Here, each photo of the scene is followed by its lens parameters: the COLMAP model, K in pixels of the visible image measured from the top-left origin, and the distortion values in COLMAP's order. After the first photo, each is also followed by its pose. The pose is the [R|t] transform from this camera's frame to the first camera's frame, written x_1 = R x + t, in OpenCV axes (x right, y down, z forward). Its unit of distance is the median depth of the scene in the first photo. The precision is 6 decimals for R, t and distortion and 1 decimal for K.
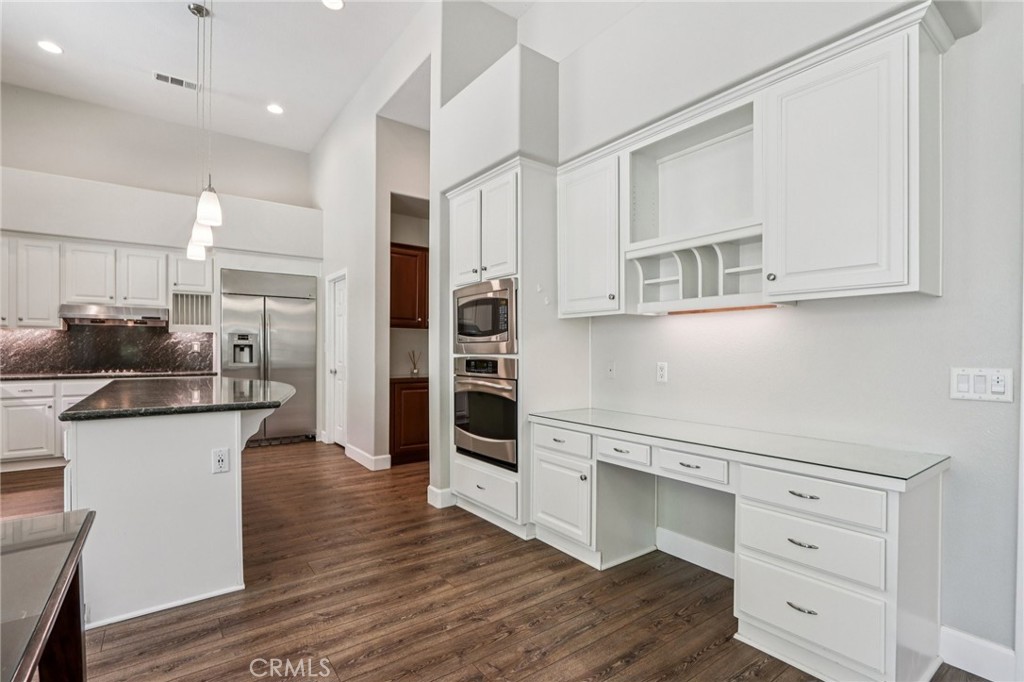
lens RADIAL K [[475.4, 0, 507.8], [0, 475.4, 351.4], [0, 0, 1]] dist [-0.004189, -0.000448]
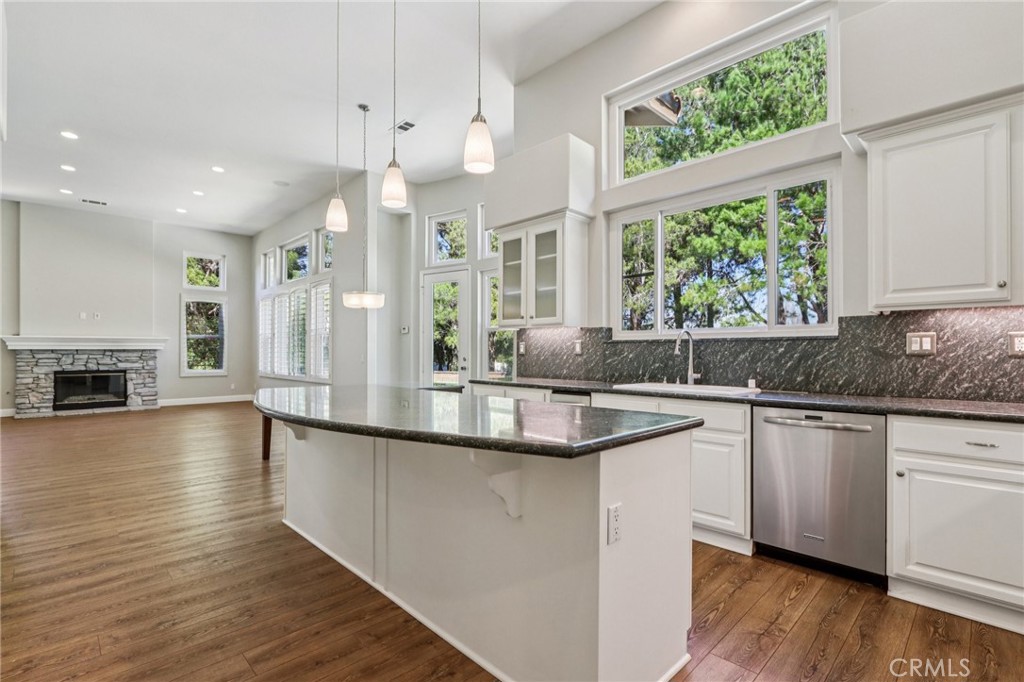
lens RADIAL K [[475.4, 0, 507.8], [0, 475.4, 351.4], [0, 0, 1]] dist [-0.004189, -0.000448]
pose [[-0.990775, -0.002890, -0.135486, -0.559127], [-0.002764, 0.999996, -0.001114, -0.001535], [0.135488, -0.000729, -0.990779, 1.356110]]
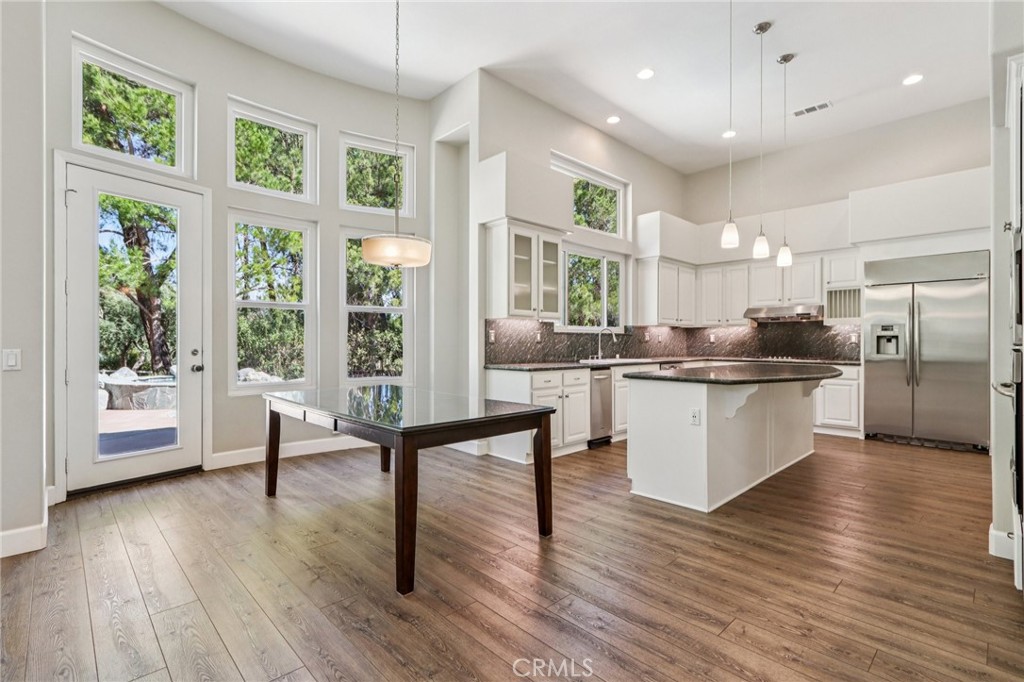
lens RADIAL K [[473.5, 0, 509.8], [0, 473.5, 344.1], [0, 0, 1]] dist [-0.001249, -0.000042]
pose [[0.133670, 0.005502, -0.991011, 0.400753], [-0.004408, 0.999978, 0.004958, 0.002092], [0.991016, 0.003706, 0.133691, 0.132015]]
